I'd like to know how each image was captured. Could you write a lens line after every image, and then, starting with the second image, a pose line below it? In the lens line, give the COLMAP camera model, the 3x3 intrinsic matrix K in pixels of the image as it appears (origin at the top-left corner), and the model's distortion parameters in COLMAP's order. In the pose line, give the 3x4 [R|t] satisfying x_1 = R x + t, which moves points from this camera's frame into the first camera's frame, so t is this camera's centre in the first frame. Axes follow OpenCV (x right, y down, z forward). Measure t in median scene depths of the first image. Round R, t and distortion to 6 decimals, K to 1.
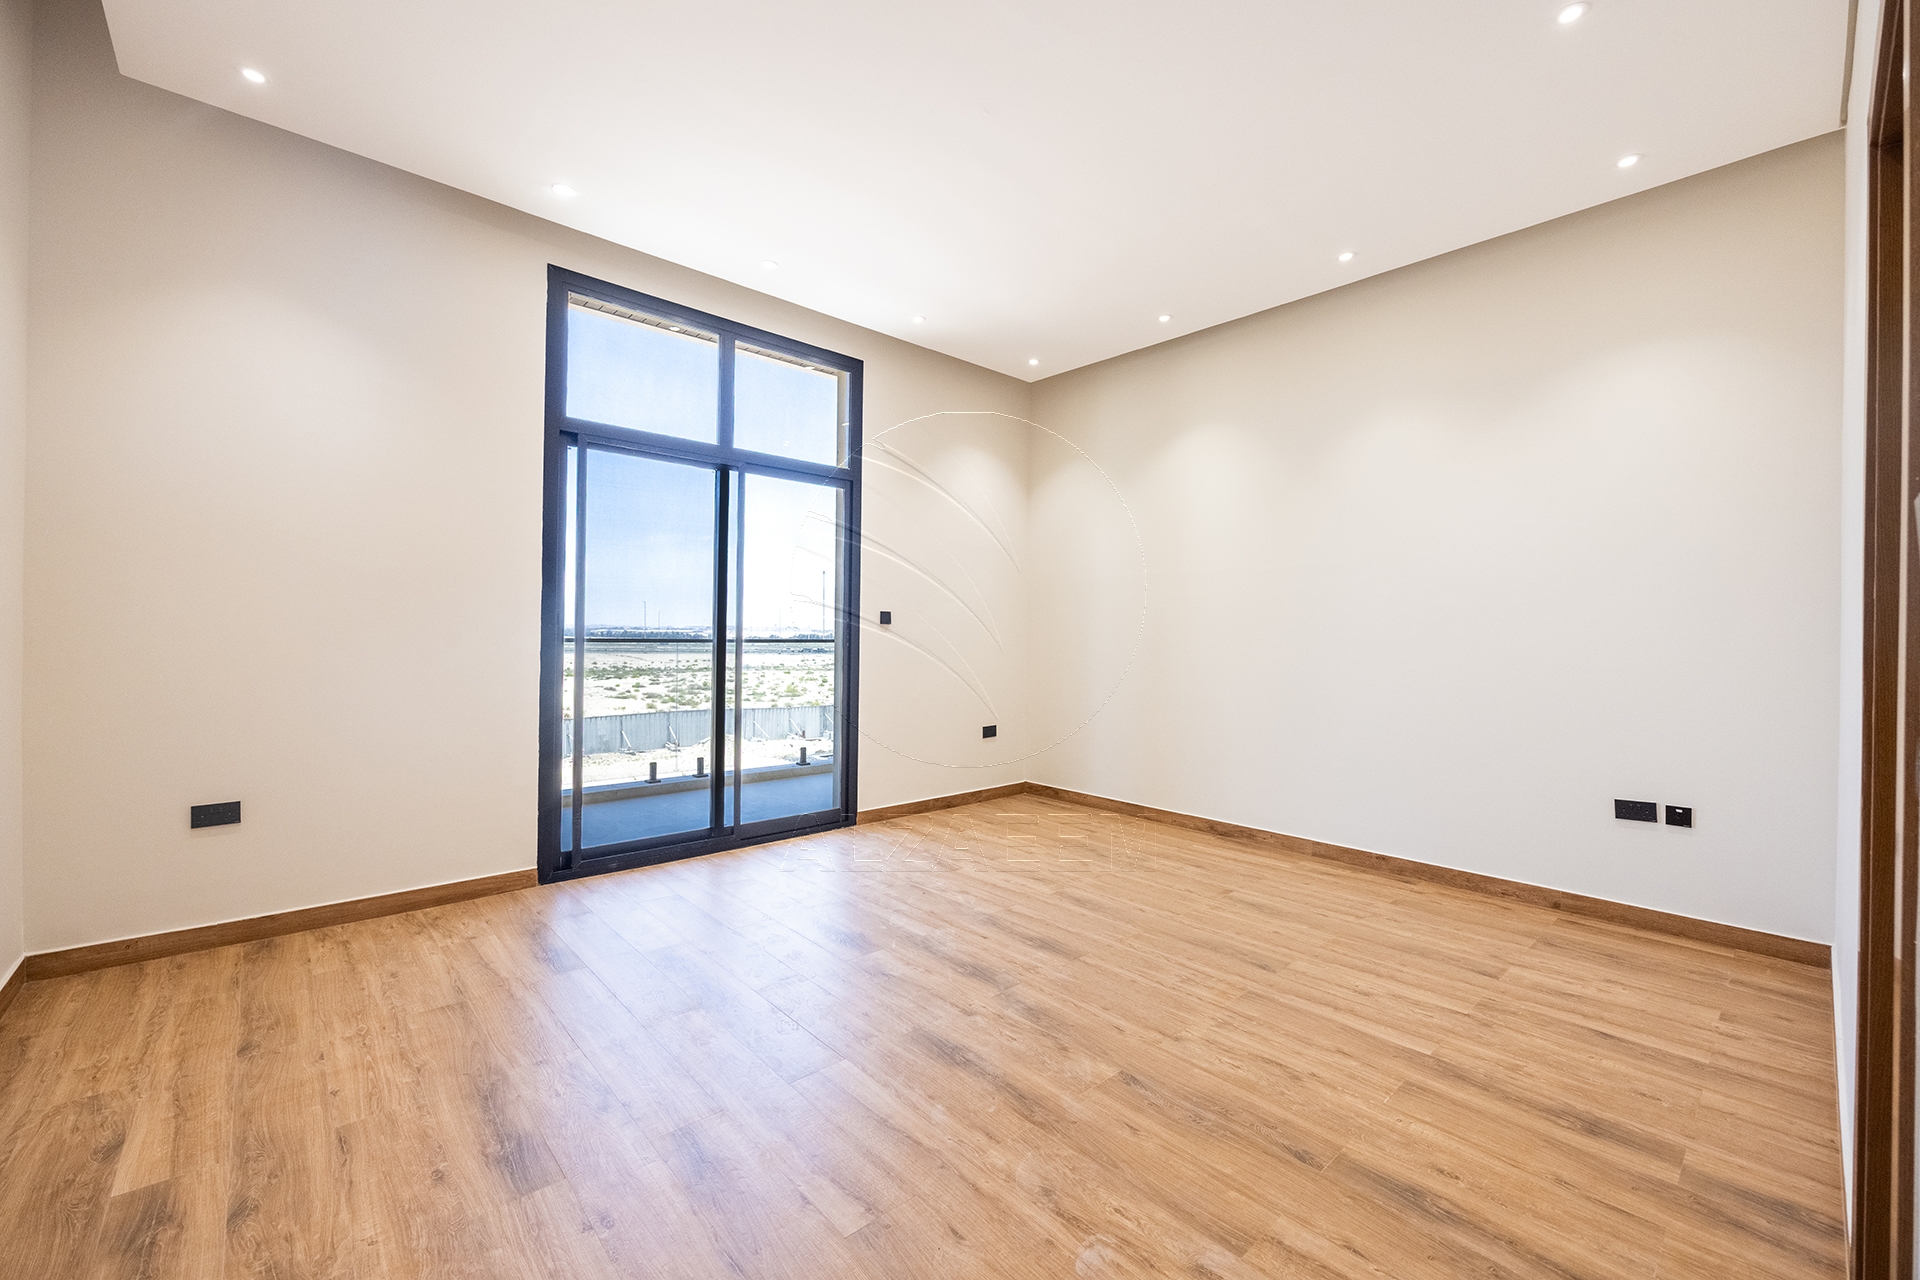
lens RADIAL K [[740.4, 0, 962.6], [0, 740.4, 631.5], [0, 0, 1]] dist [0.000325, -0.000096]
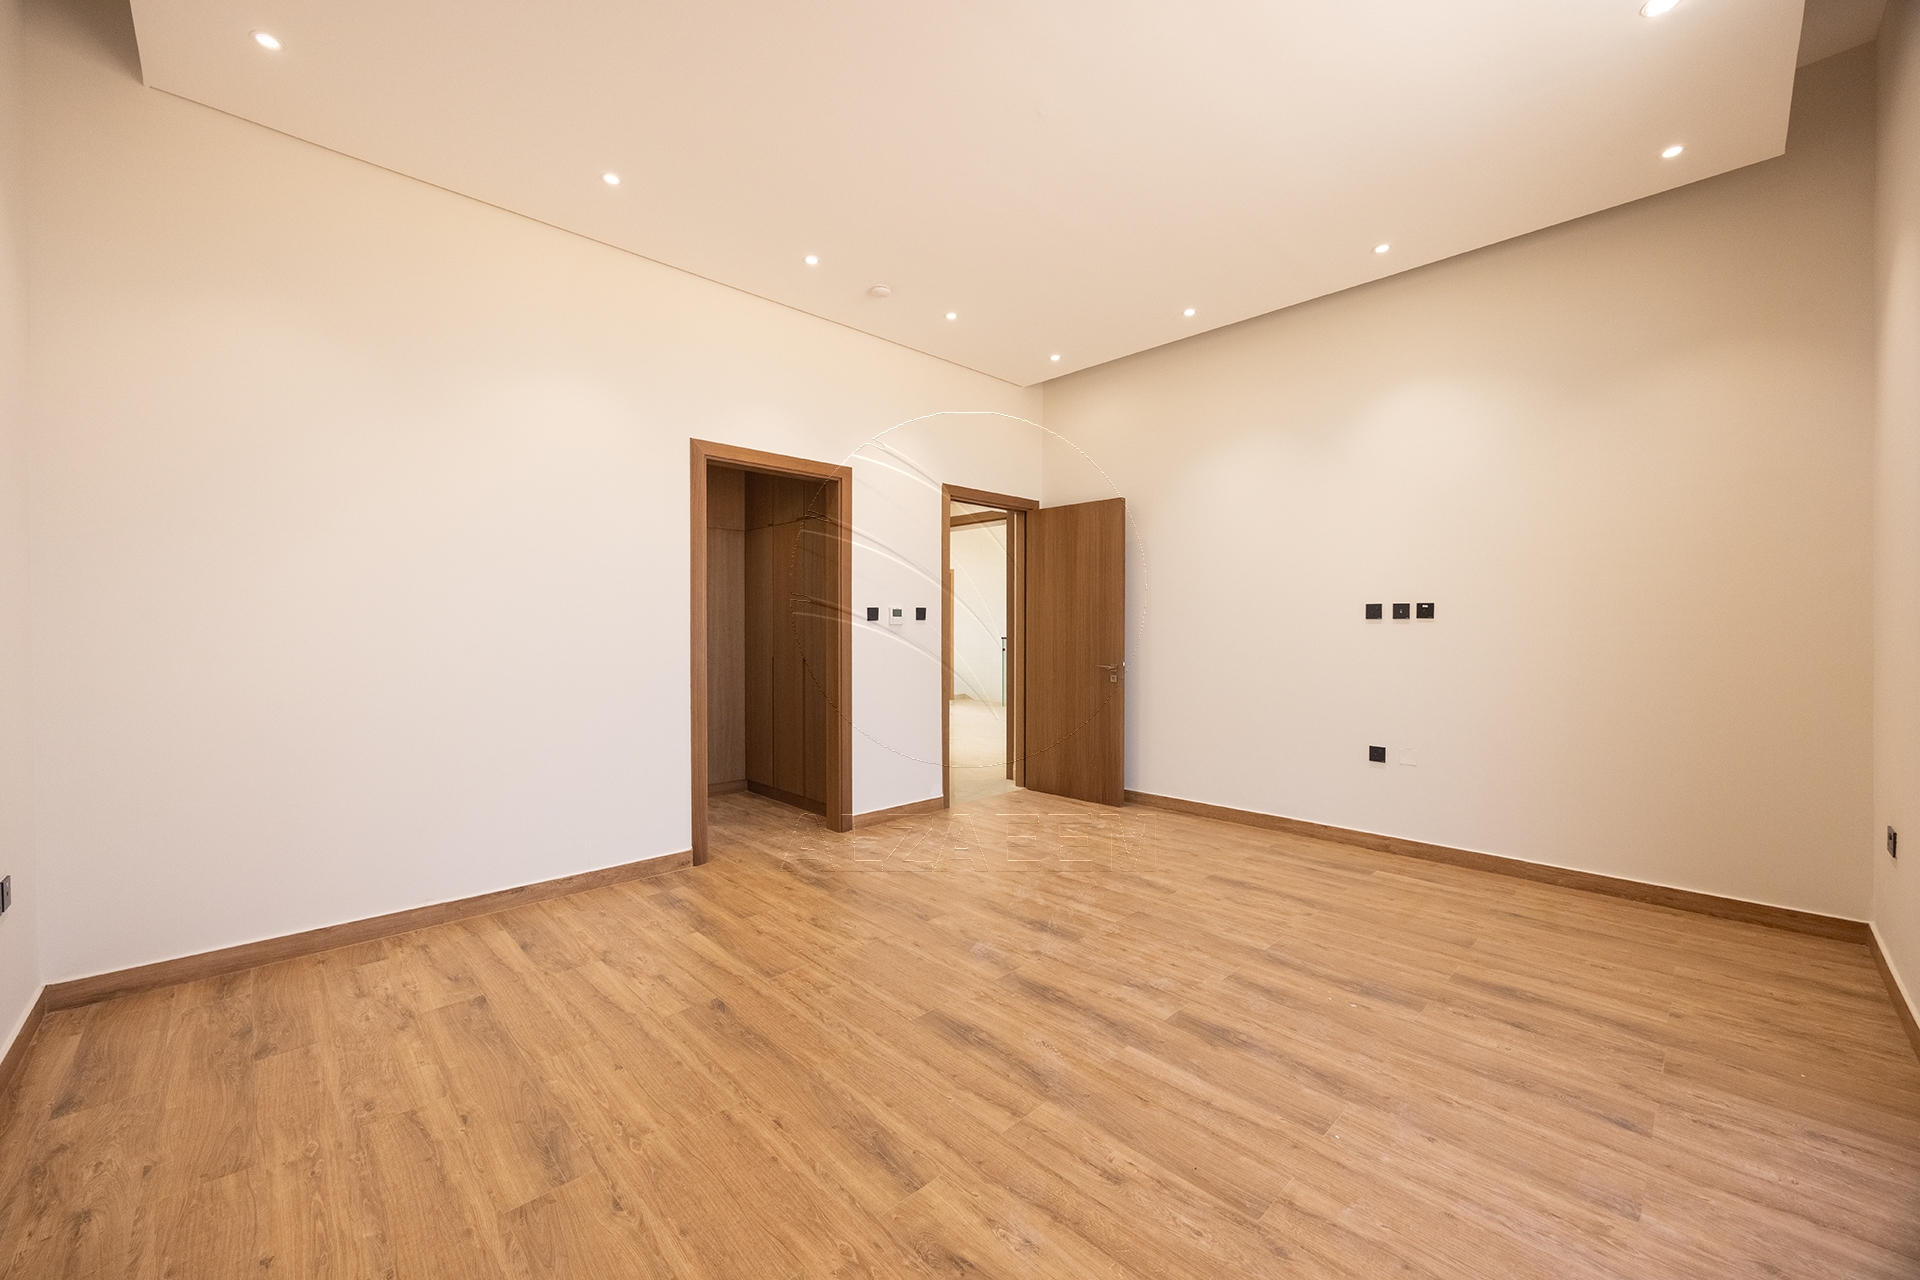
lens RADIAL K [[740.4, 0, 962.6], [0, 740.4, 631.5], [0, 0, 1]] dist [0.000325, -0.000096]
pose [[-0.999245, -0.011071, -0.037231, 0.164026], [-0.011205, 0.999931, 0.003413, 0.002785], [0.037190, 0.003828, -0.999301, 1.995976]]
